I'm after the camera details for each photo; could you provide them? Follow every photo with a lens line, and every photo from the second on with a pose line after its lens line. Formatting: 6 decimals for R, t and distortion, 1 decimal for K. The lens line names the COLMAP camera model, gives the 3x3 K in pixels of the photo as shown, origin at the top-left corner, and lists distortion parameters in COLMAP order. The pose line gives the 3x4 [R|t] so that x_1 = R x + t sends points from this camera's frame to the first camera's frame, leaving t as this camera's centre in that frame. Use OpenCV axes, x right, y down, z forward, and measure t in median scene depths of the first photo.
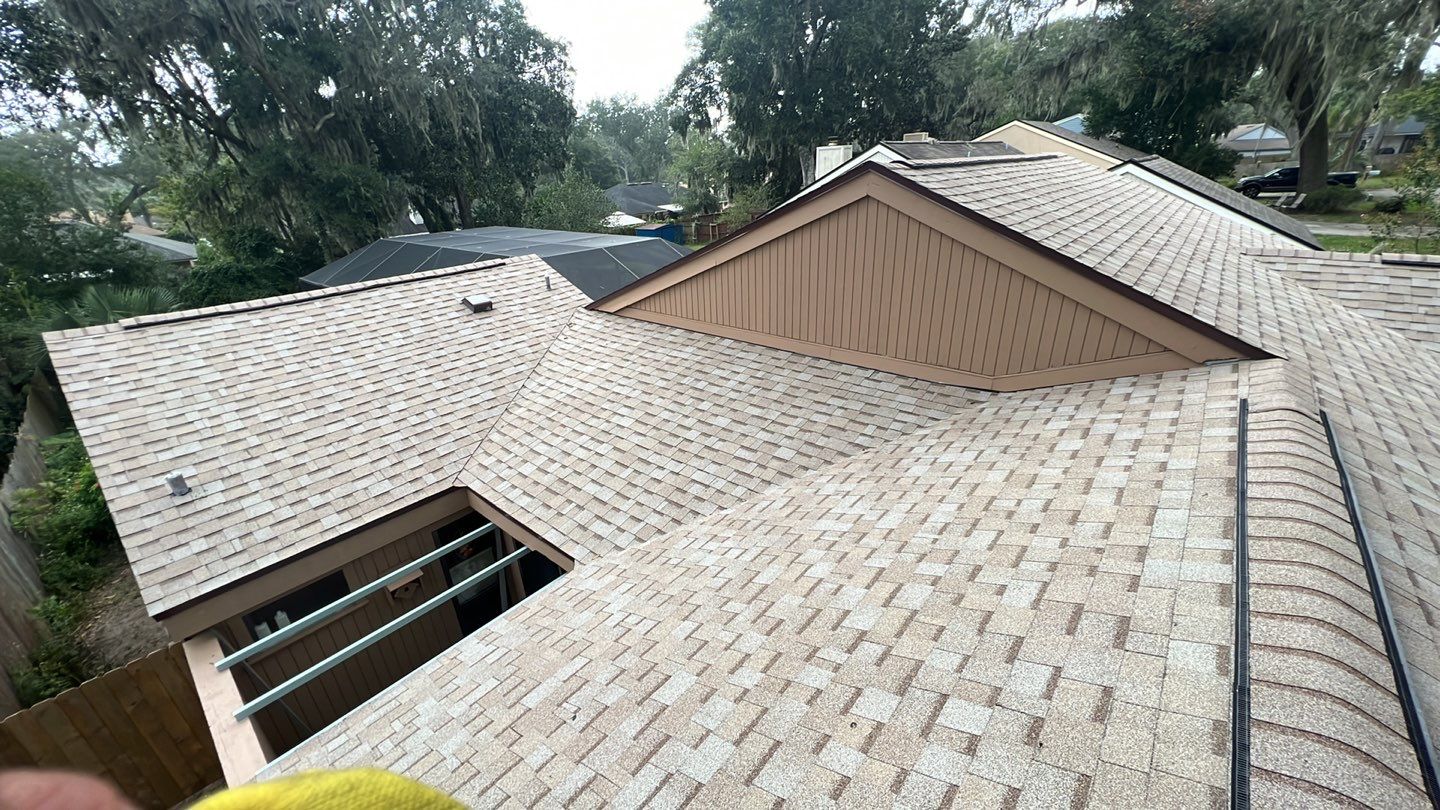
lens RADIAL K [[551.1, 0, 718.8], [0, 551.1, 404.1], [0, 0, 1]] dist [0.000440, 0.000031]
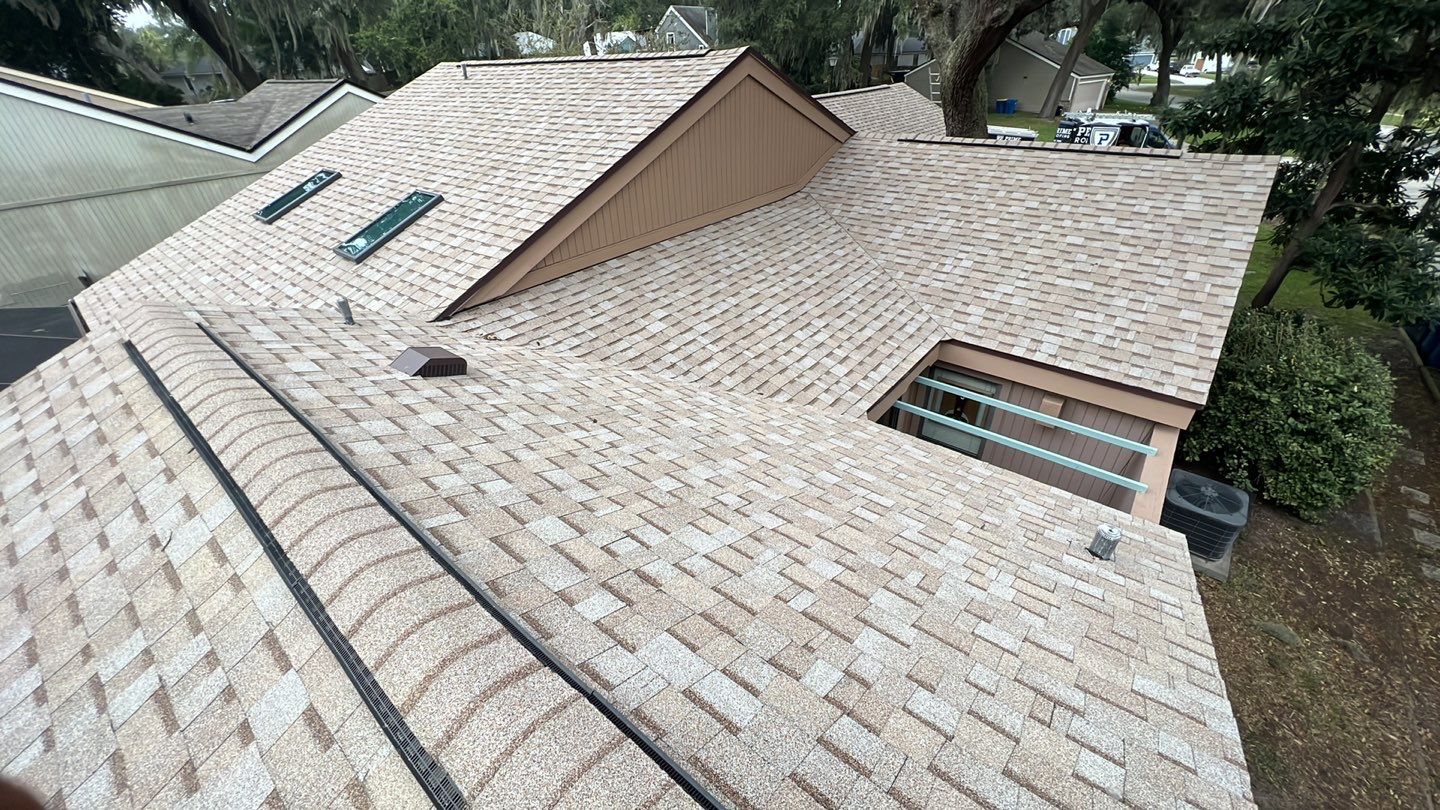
lens RADIAL K [[551.1, 0, 720.8], [0, 551.1, 396.7], [0, 0, 1]] dist [0.000440, 0.000031]
pose [[-0.027068, -0.493541, 0.869301, -1.113451], [0.430245, 0.779199, 0.455783, -0.348975], [-0.902306, 0.386349, 0.191252, 0.942060]]
